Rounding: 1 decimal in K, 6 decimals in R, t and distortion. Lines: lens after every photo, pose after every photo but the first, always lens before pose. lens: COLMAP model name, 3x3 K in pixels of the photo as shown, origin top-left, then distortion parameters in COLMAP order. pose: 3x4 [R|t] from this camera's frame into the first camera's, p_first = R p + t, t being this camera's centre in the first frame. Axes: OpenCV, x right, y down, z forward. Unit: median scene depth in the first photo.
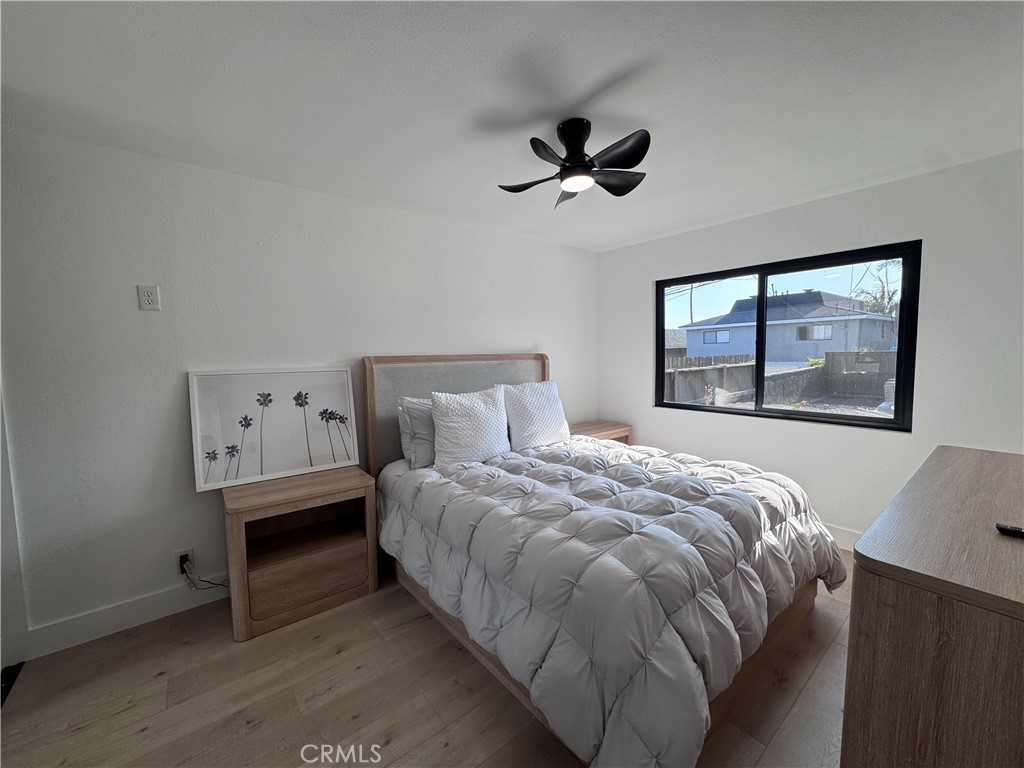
lens RADIAL K [[406.6, 0, 512.0], [0, 406.6, 384.0], [0, 0, 1]] dist [0.000347, 0.000034]
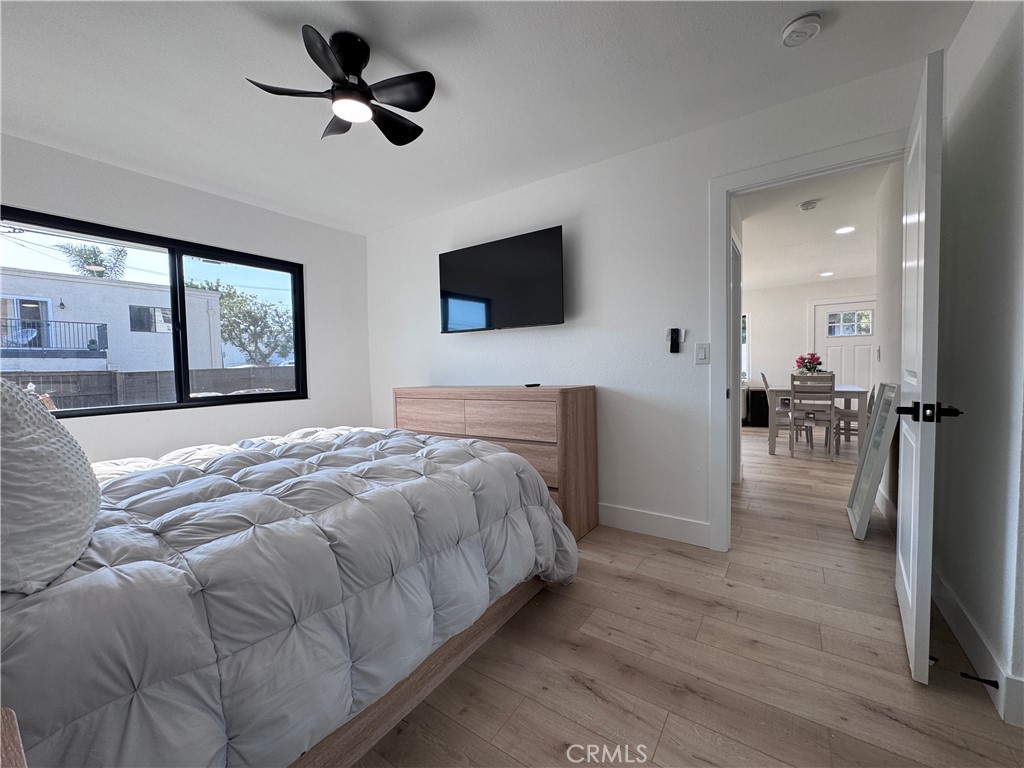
lens RADIAL K [[406.6, 0, 512.0], [0, 406.6, 384.0], [0, 0, 1]] dist [0.000347, 0.000034]
pose [[-0.280532, -0.019477, 0.959647, -0.607167], [0.103176, 0.993389, 0.050323, 0.073197], [-0.954283, 0.113130, -0.276668, 0.736883]]
